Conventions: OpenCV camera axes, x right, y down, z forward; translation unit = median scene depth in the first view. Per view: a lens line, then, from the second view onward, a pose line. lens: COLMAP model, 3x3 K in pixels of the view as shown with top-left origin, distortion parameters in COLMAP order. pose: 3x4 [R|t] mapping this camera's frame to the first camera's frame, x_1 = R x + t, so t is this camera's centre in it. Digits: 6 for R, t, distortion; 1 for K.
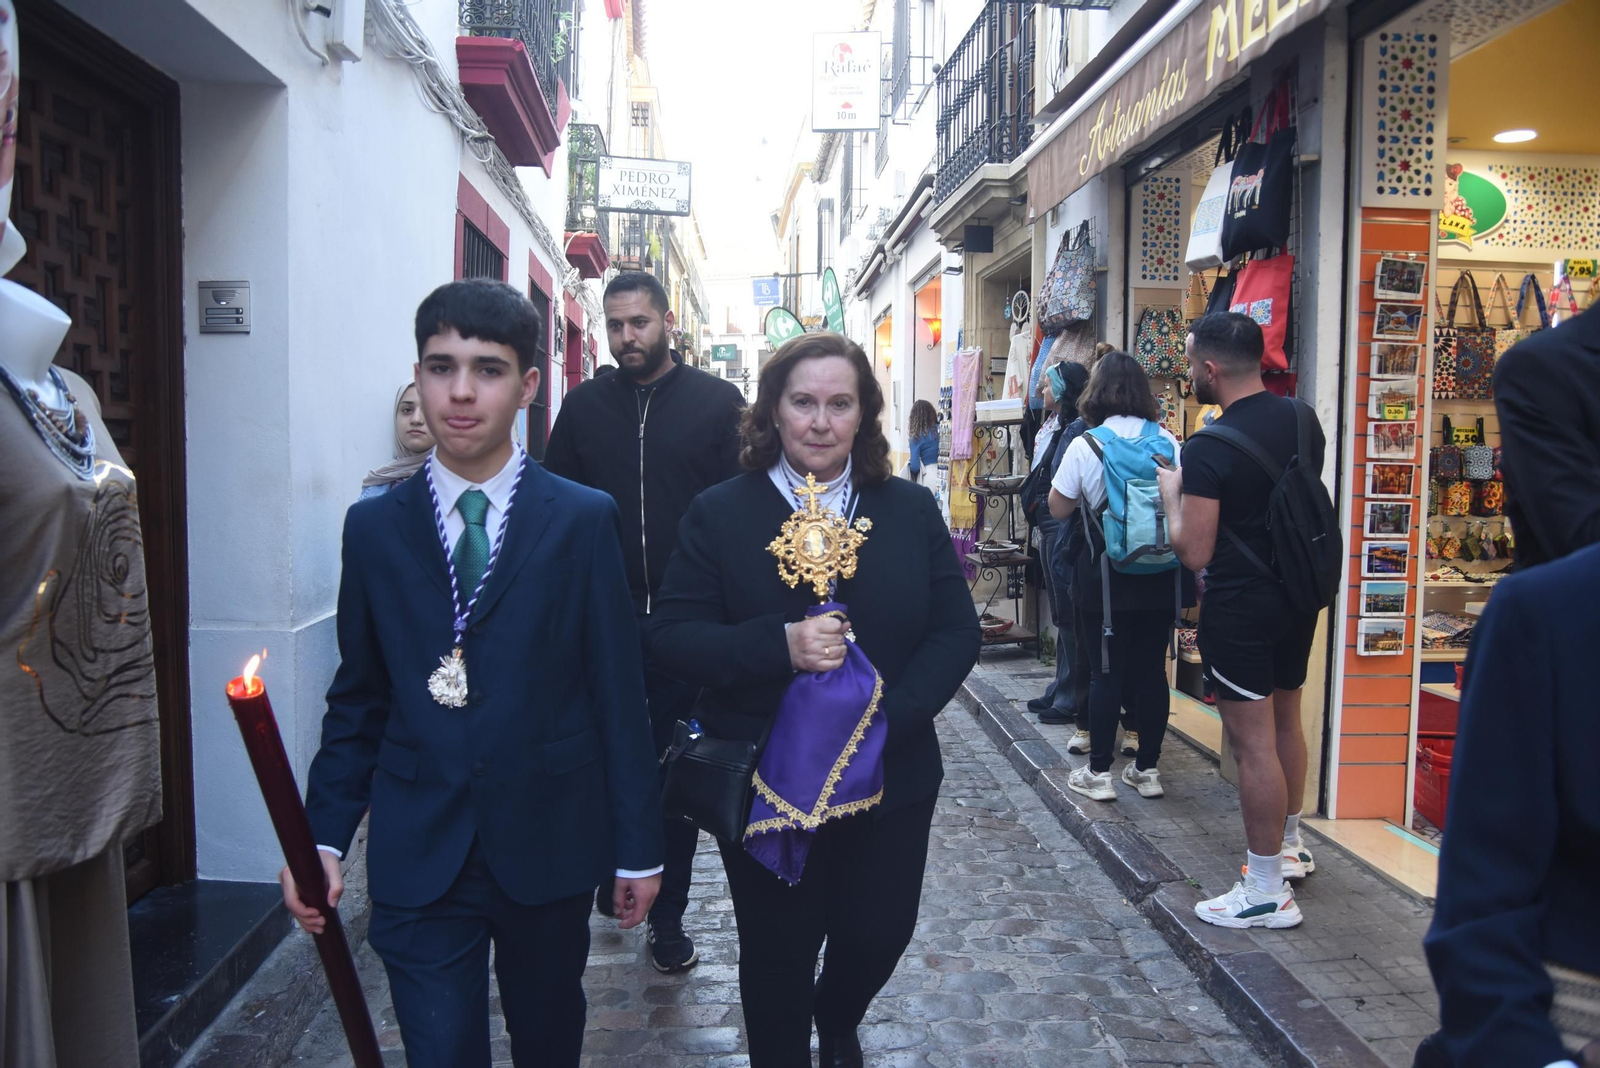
lens RADIAL K [[1259.6, 0, 798.0], [0, 1259.6, 541.6], [0, 0, 1]] dist [-0.152026, 0.150085]
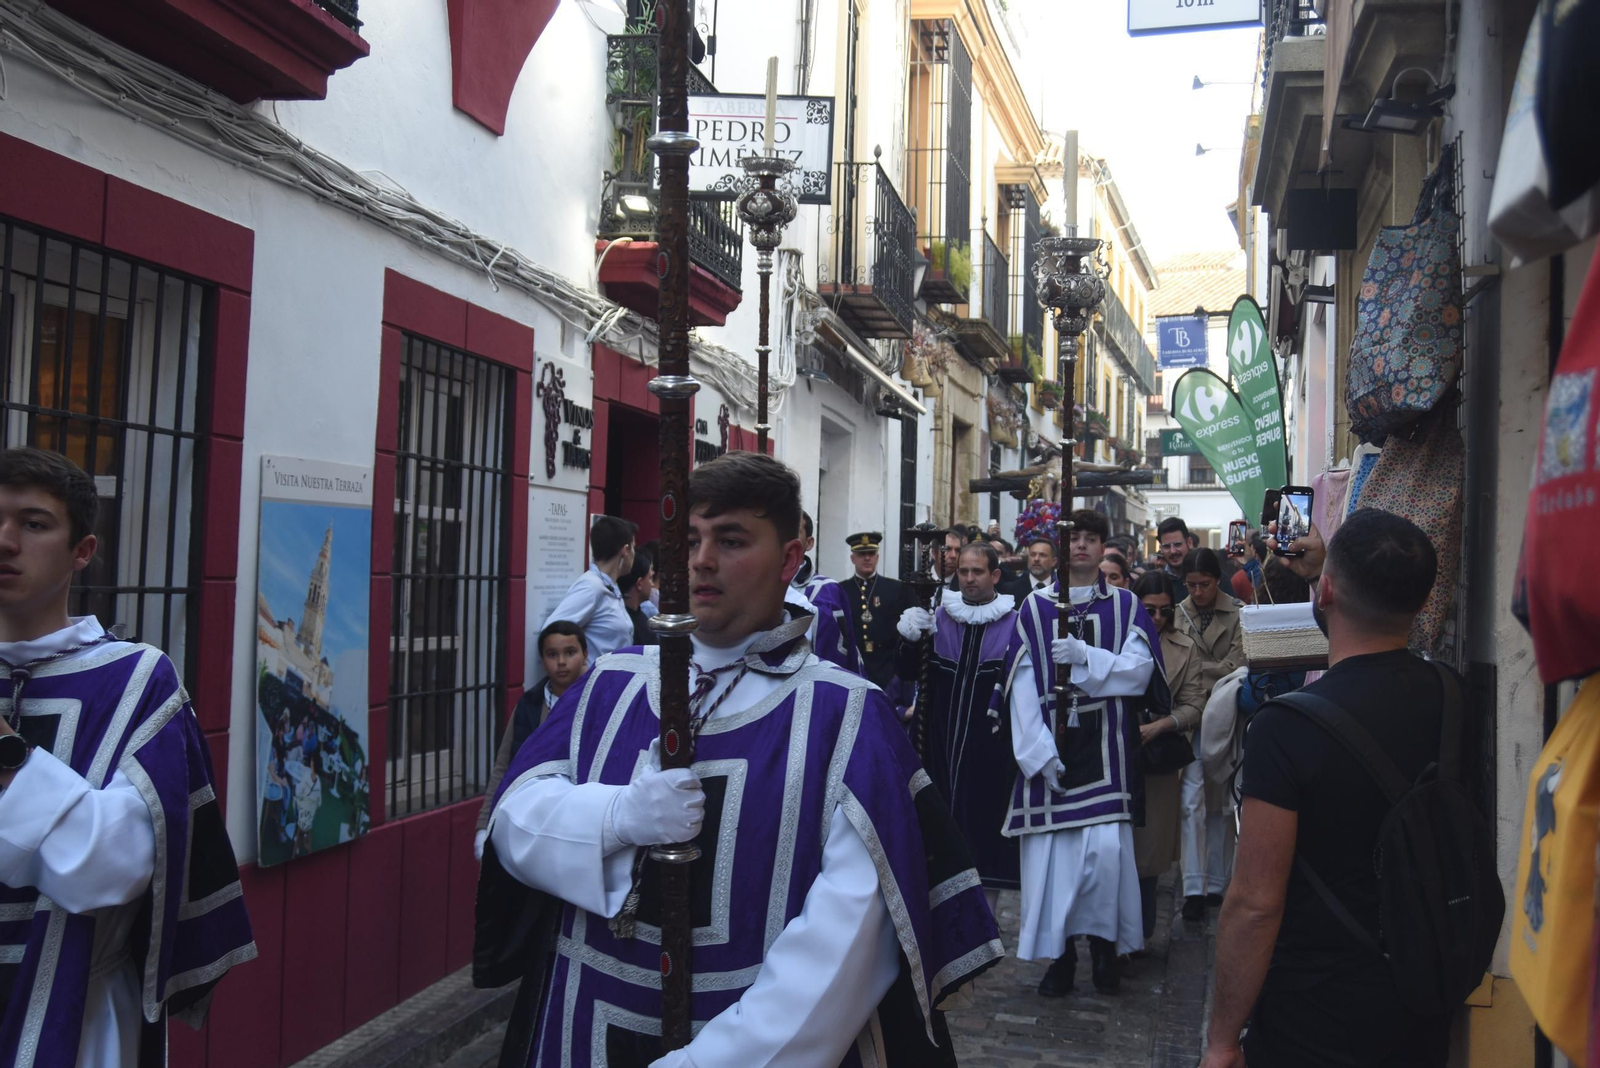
lens RADIAL K [[1994.6, 0, 800.0], [0, 1994.6, 534.0], [0, 0, 1]] dist [-0.017967, -0.000730]
pose [[0.964159, 0.003639, -0.265302, 0.230847], [-0.030620, 0.994751, -0.097634, -0.087079], [0.263554, 0.102258, 0.959209, 0.431894]]
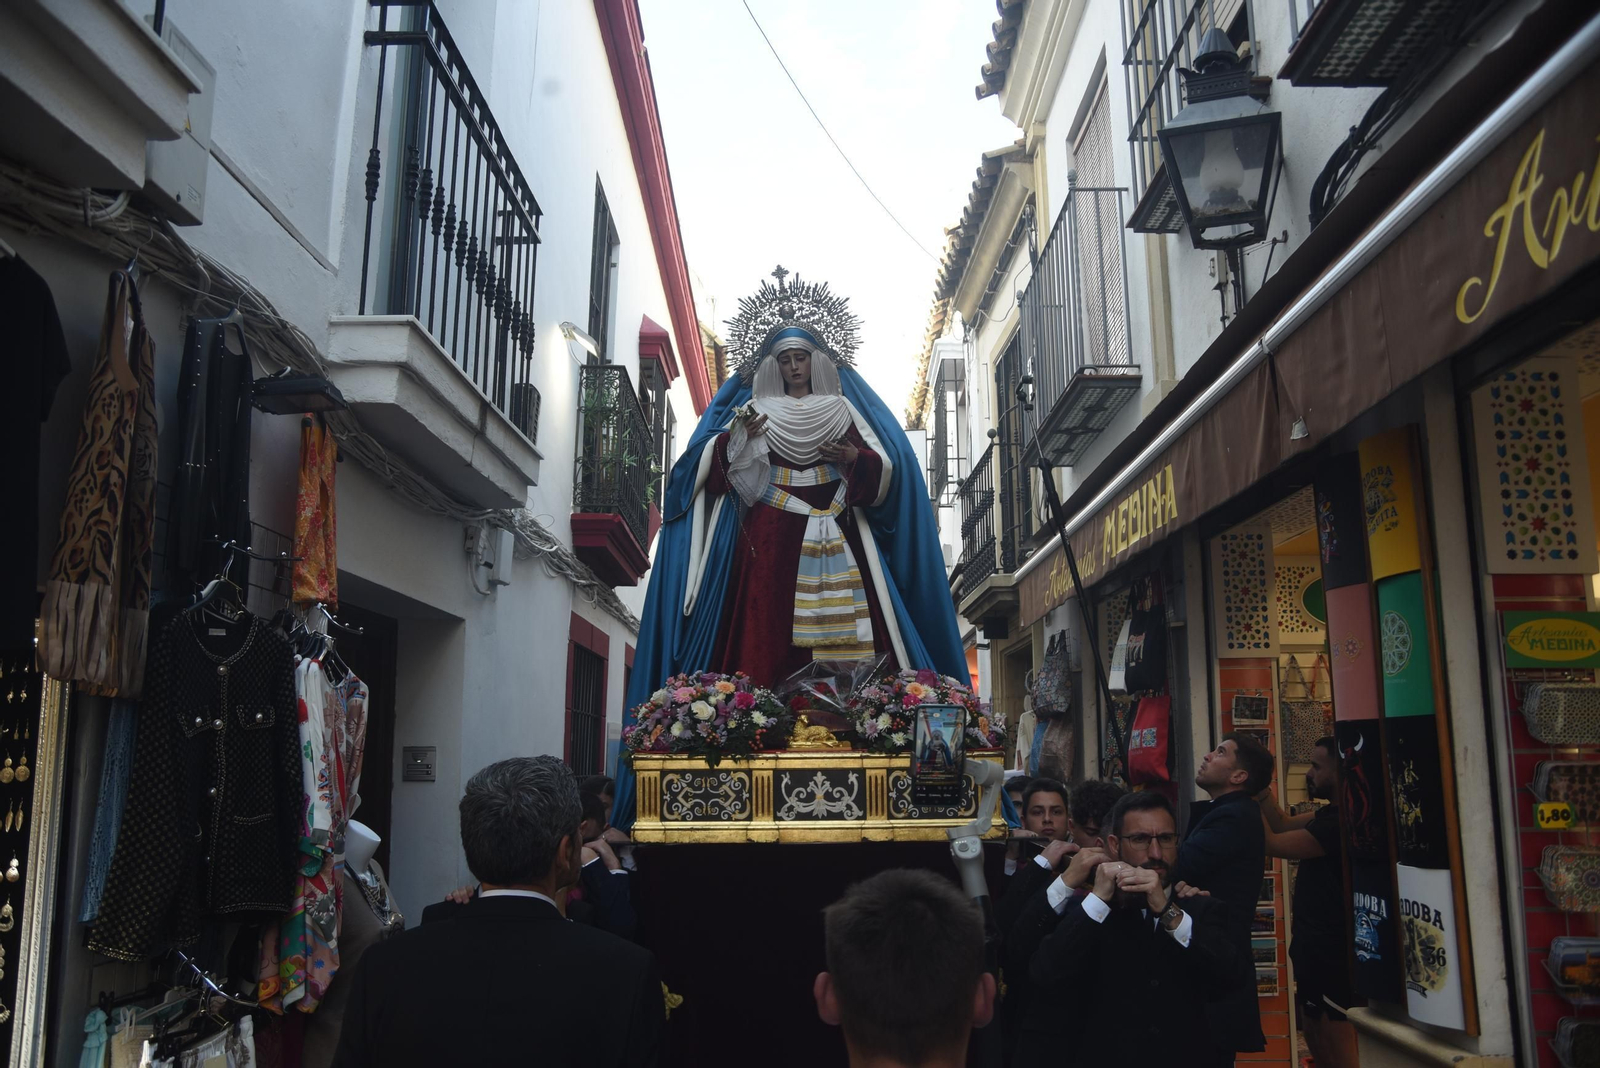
lens RADIAL K [[1242.0, 0, 808.3], [0, 1242.0, 545.3], [0, 0, 1]] dist [-0.140545, 0.148723]
pose [[0.997600, -0.025138, -0.064516, 0.065595], [0.008658, 0.969741, -0.243982, -0.045882], [0.068698, 0.242838, 0.967631, -0.280204]]
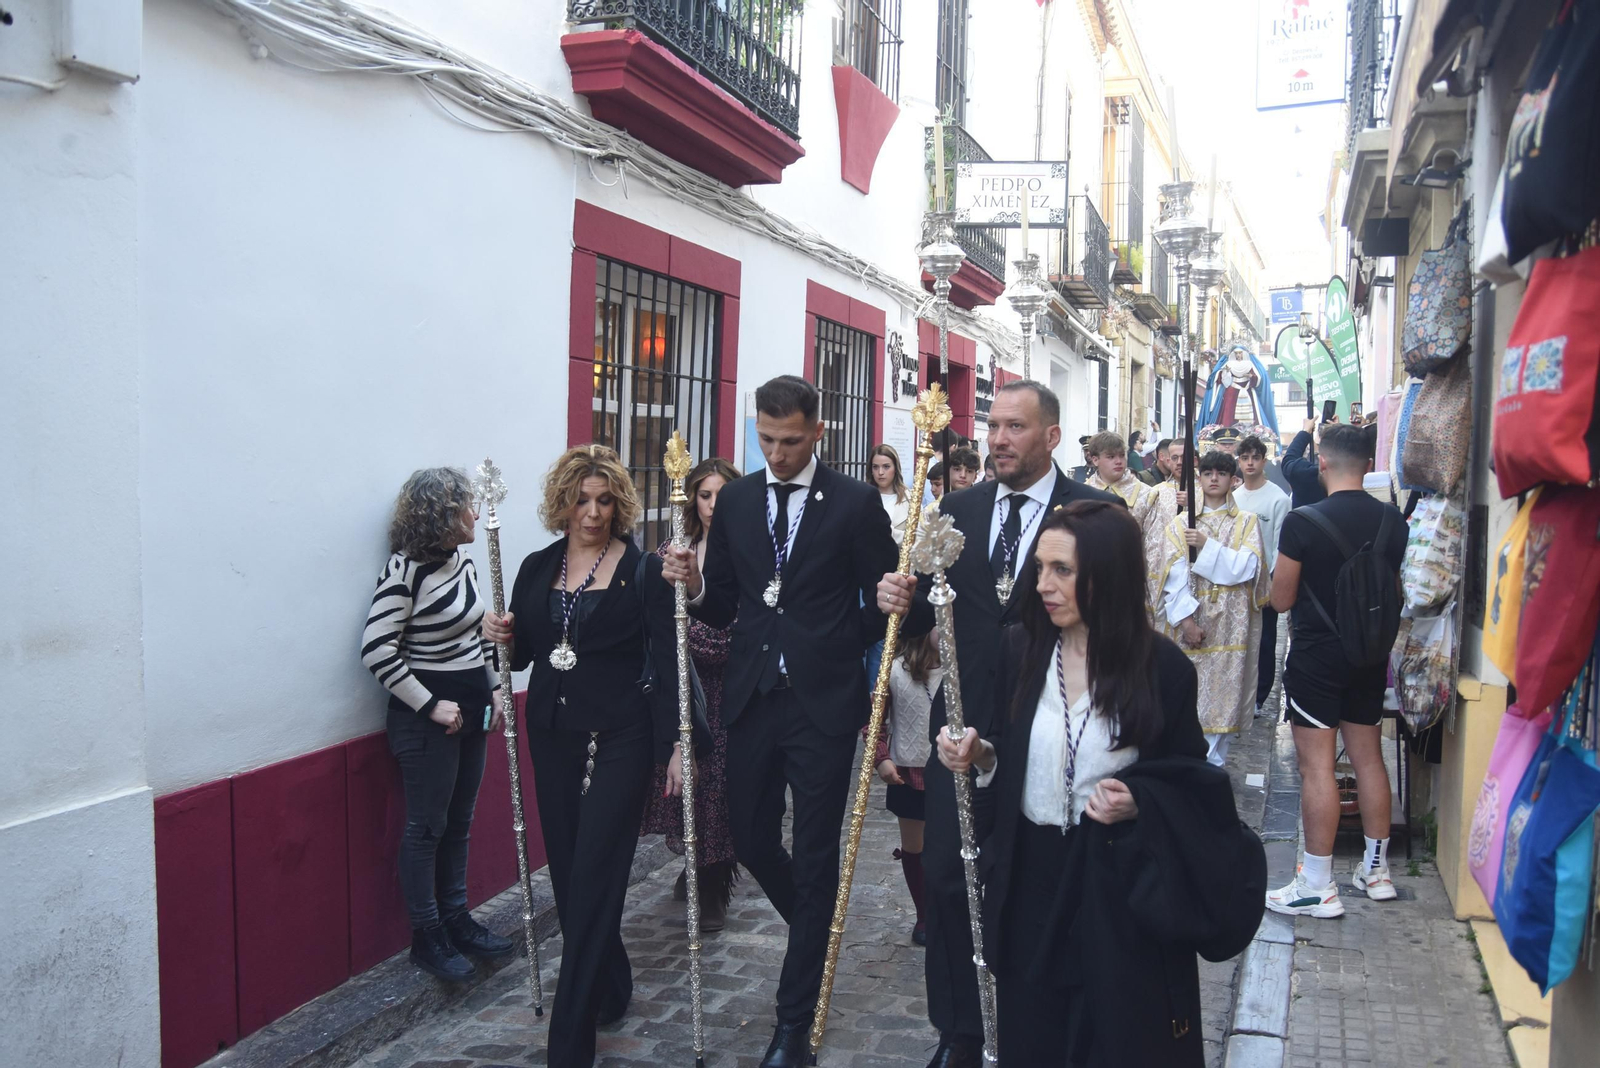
lens RADIAL K [[1326.2, 0, 795.9], [0, 1326.2, 544.9], [0, 0, 1]] dist [-0.141267, 0.152057]
pose [[0.906871, 0.026232, -0.420590, 0.230157], [-0.034771, 0.999315, -0.012645, -0.069253], [0.419970, 0.026091, 0.907163, 0.290601]]
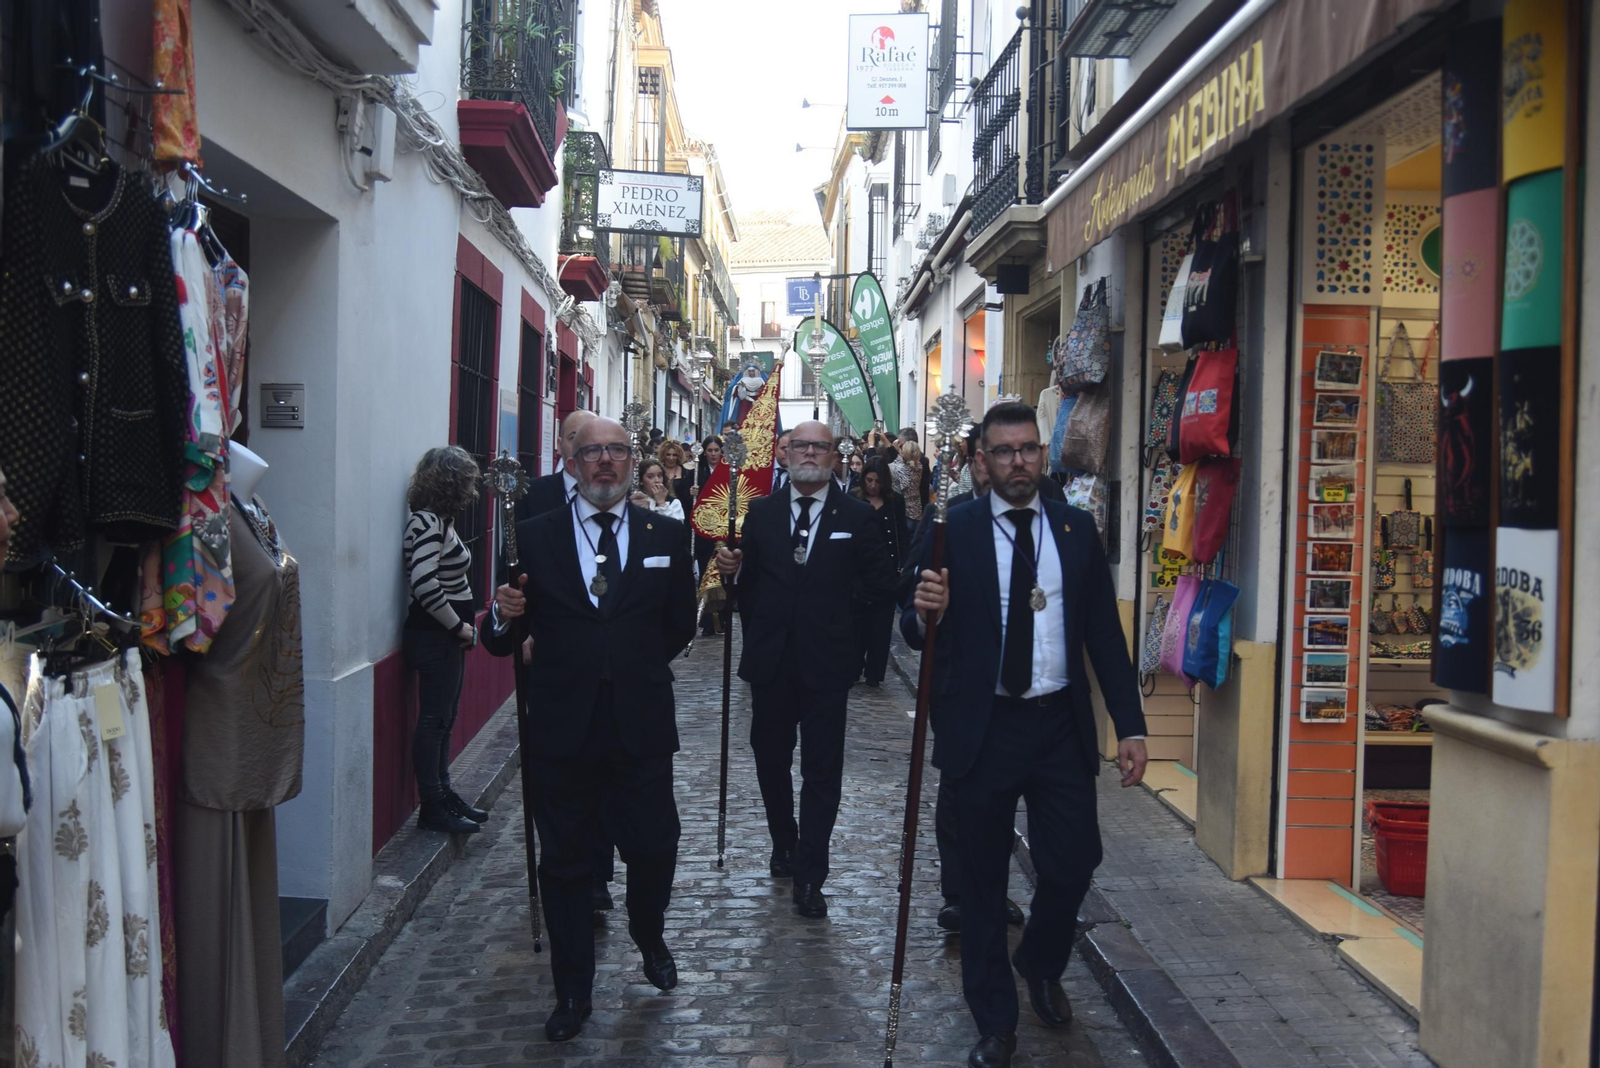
lens RADIAL K [[1690.2, 0, 800.0], [0, 1690.2, 534.0], [0, 0, 1]] dist [-0.072802, 0.101081]
pose [[0.999350, 0.010167, -0.034586, 0.050899], [-0.011702, 0.998942, -0.044475, -0.000427], [0.034098, 0.044850, 0.998412, -0.341046]]
